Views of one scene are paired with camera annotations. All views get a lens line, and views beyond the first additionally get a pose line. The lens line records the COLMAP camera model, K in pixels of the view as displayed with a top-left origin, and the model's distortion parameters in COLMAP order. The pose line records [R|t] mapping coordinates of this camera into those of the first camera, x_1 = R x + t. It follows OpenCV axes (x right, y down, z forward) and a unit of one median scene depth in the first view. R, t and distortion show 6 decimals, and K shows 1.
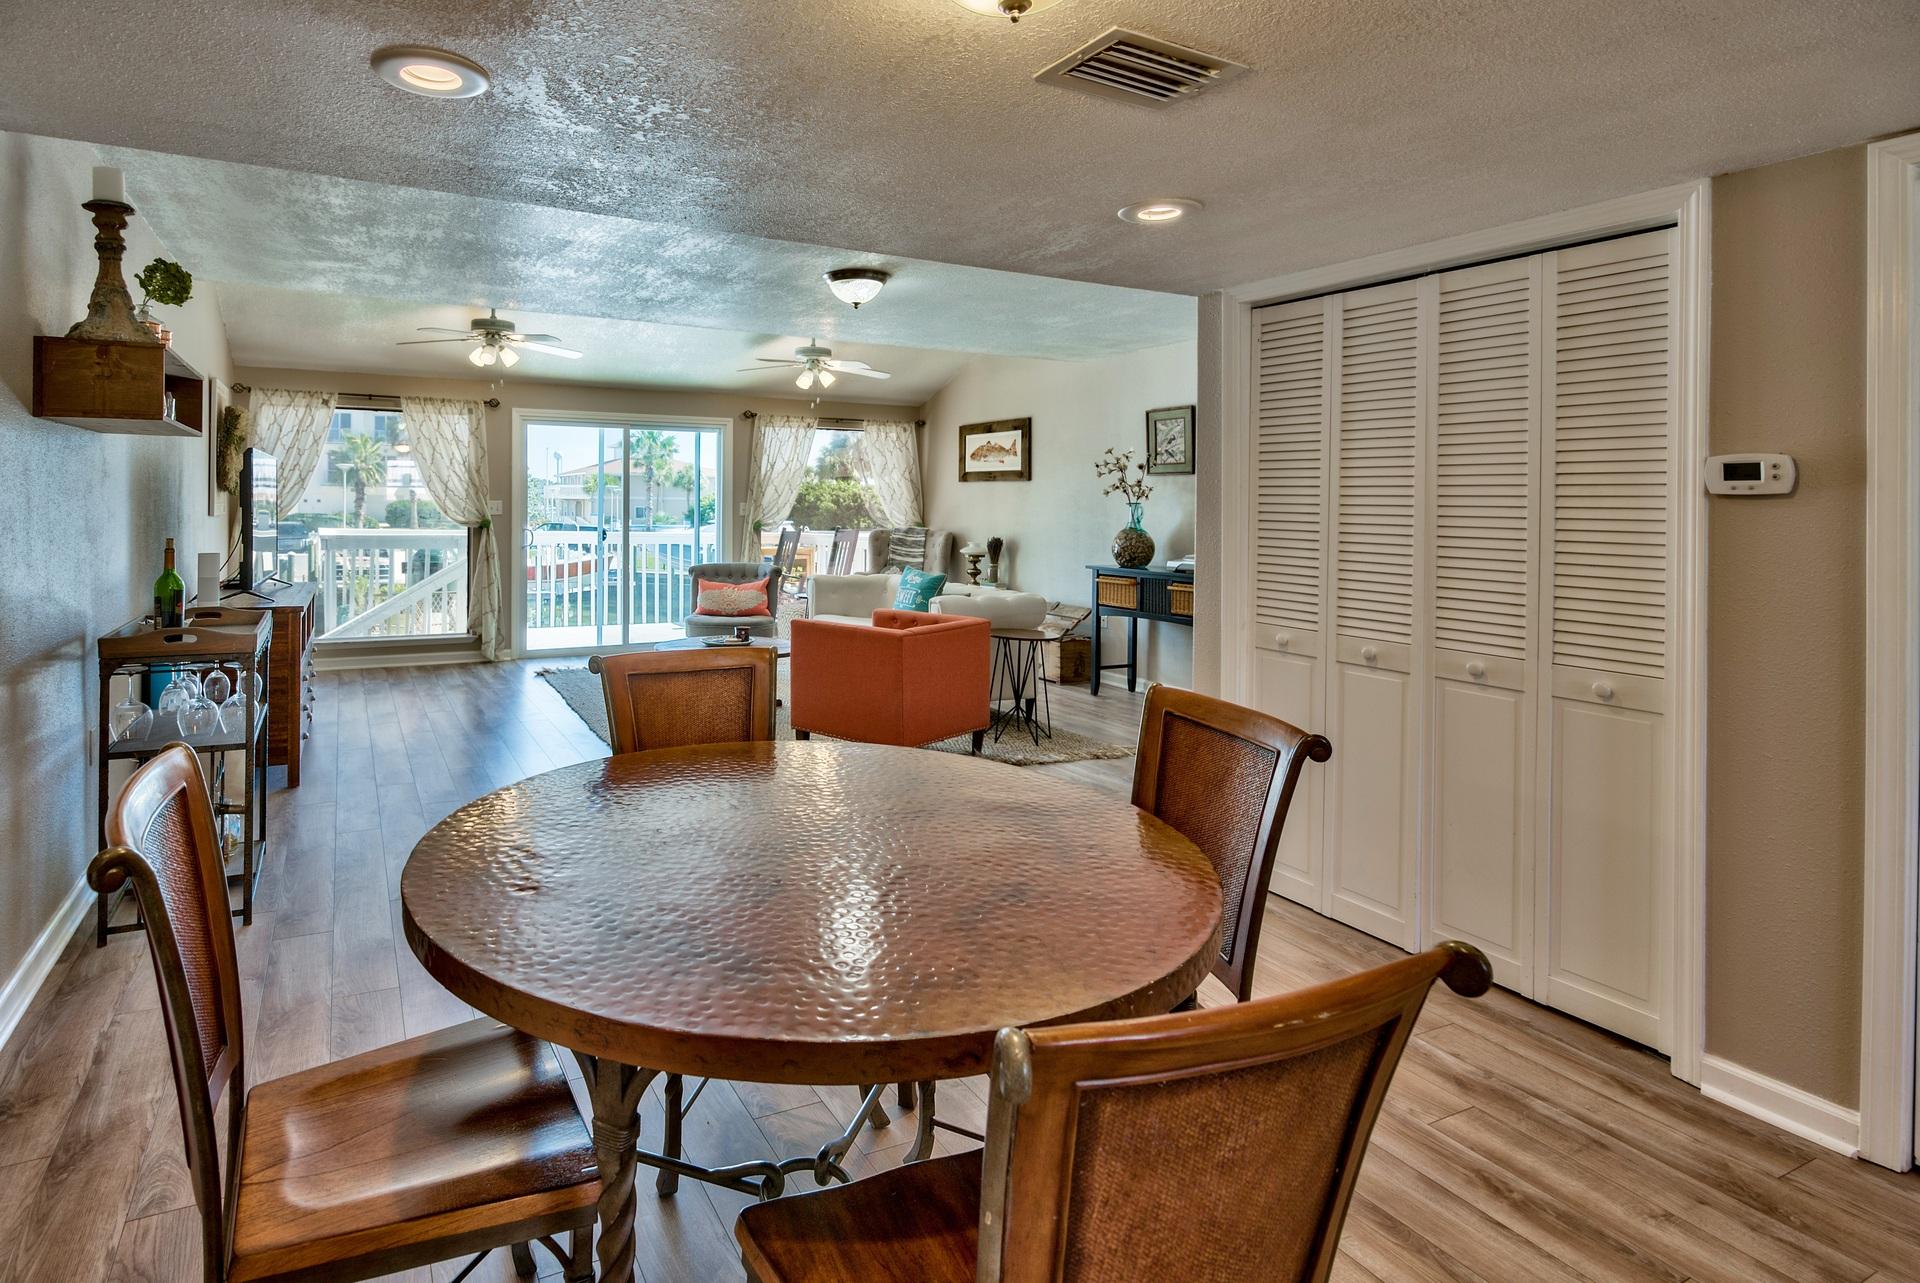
lens RADIAL K [[969.5, 0, 808.5], [0, 969.5, 499.2], [0, 0, 1]] dist [0.003198, -0.003229]
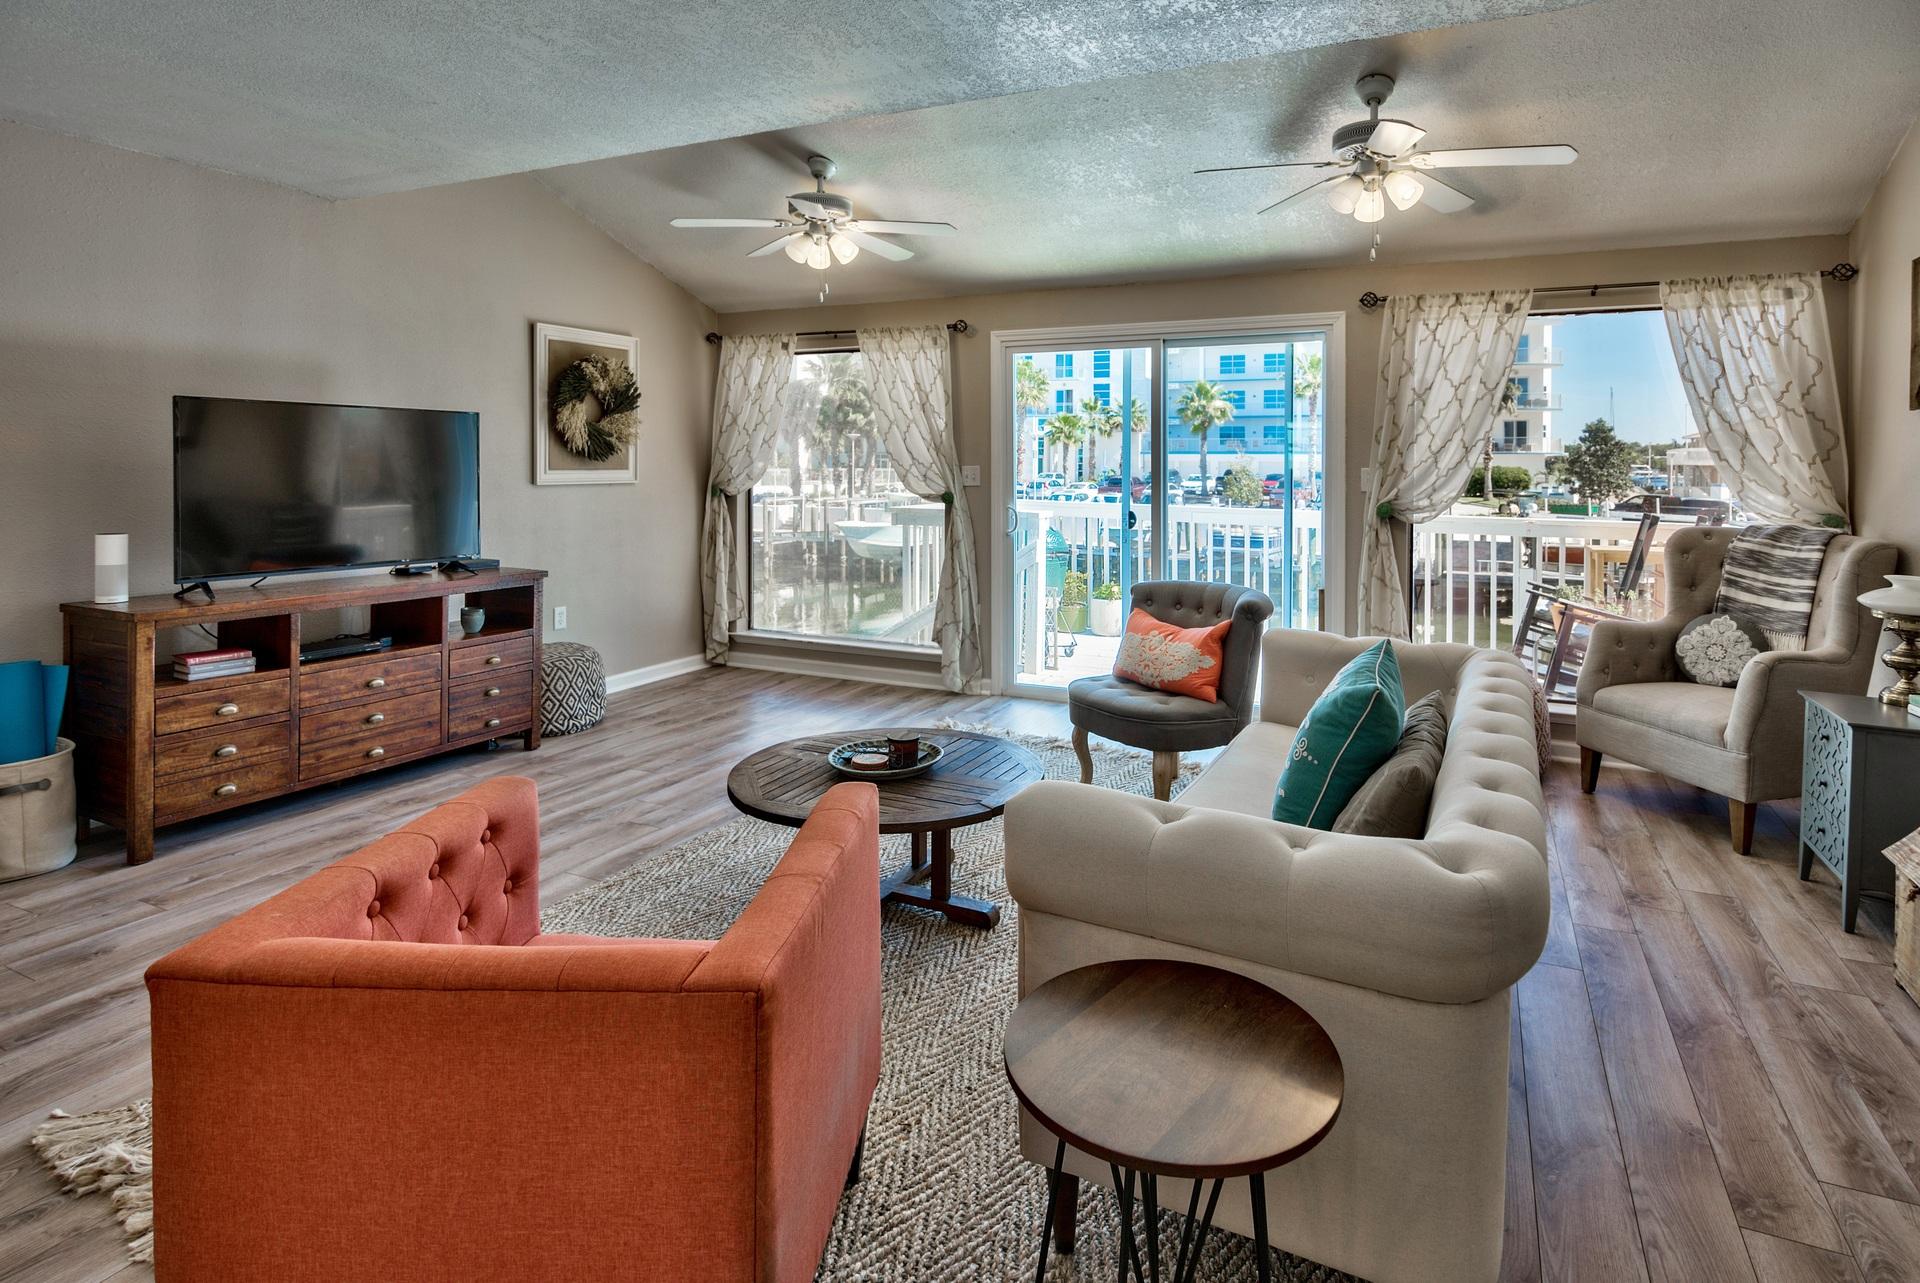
lens RADIAL K [[969.5, 0, 1048.6], [0, 969.5, 476.4], [0, 0, 1]] dist [0.003198, -0.003229]
pose [[0.659361, 0.001723, -0.751824, 0.244629], [0.005358, 0.999961, 0.006991, 0.004761], [0.751807, -0.008638, 0.659326, 0.573220]]
